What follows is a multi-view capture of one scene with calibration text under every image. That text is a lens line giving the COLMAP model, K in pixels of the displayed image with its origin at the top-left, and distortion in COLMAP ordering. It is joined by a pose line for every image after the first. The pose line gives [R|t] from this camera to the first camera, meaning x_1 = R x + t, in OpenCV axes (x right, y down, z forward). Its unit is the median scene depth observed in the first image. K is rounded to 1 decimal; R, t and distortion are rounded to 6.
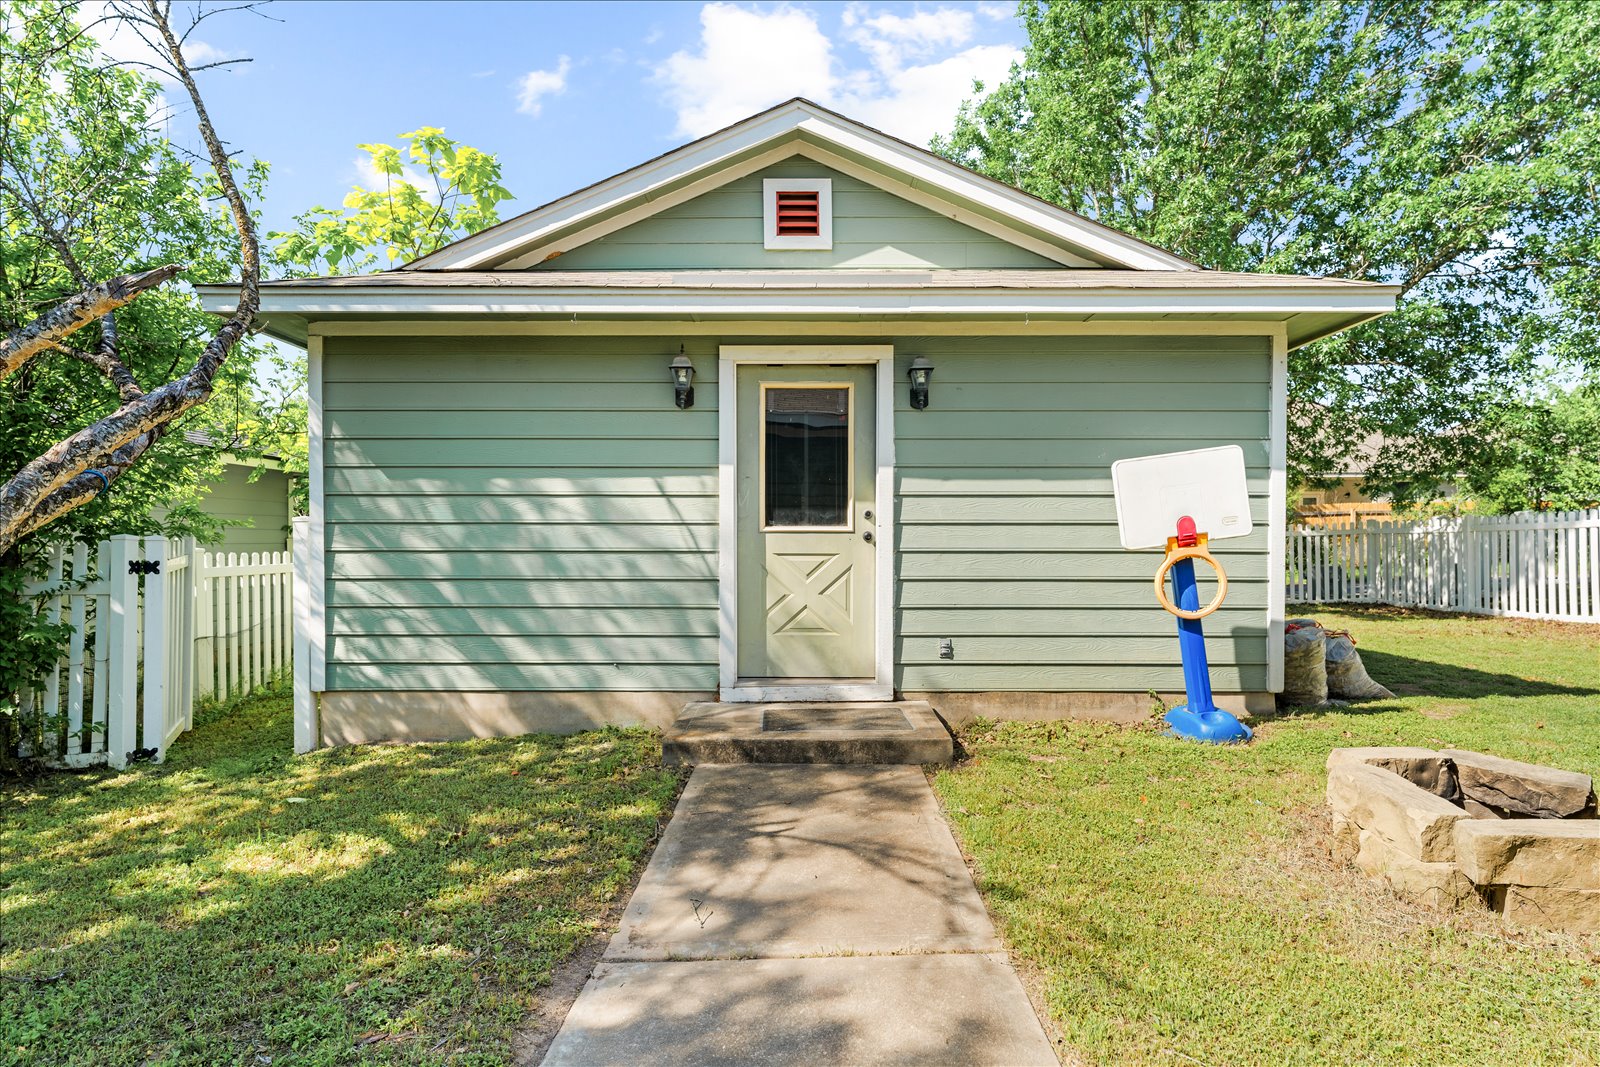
lens RADIAL K [[821.2, 0, 798.6], [0, 821.2, 558.5], [0, 0, 1]] dist [-0.000834, 0.000258]
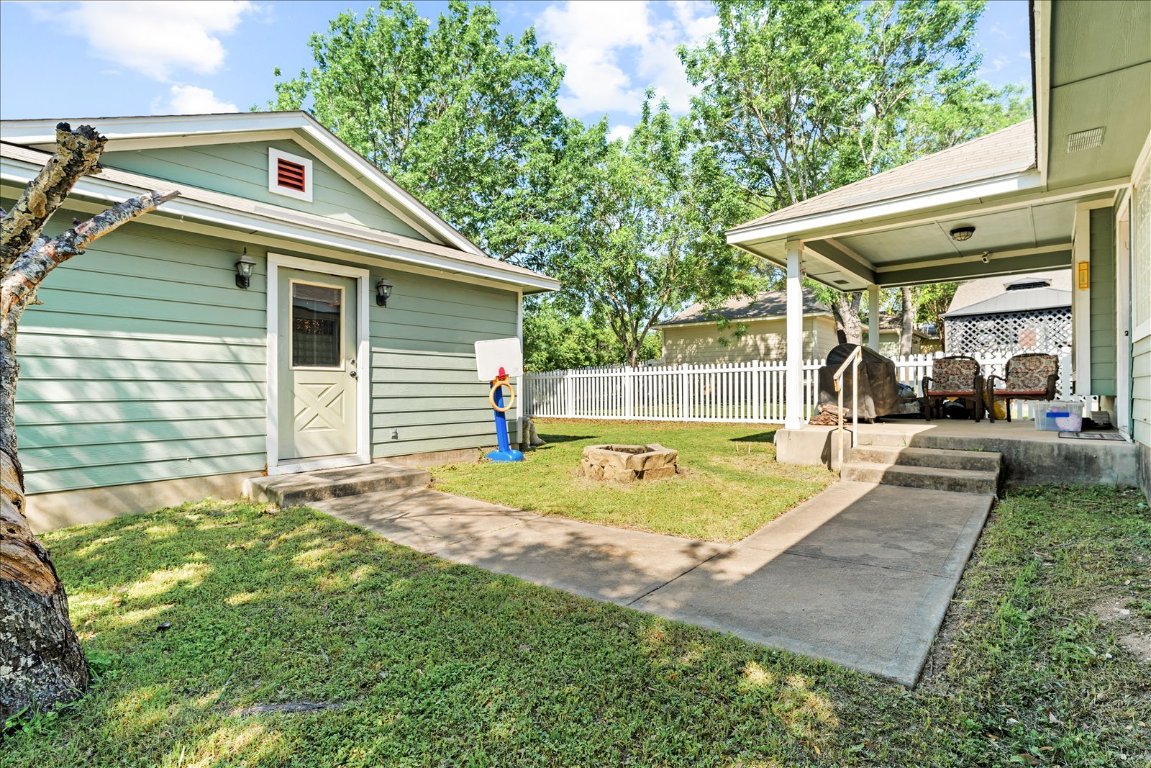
lens RADIAL K [[554.3, 0, 579.0], [0, 554.3, 399.9], [0, 0, 1]] dist [0.000668, 0.000076]
pose [[0.639952, -0.015995, 0.768248, -0.532619], [0.017413, 0.999828, 0.006312, 0.031039], [-0.768218, 0.009338, 0.640121, -0.151358]]
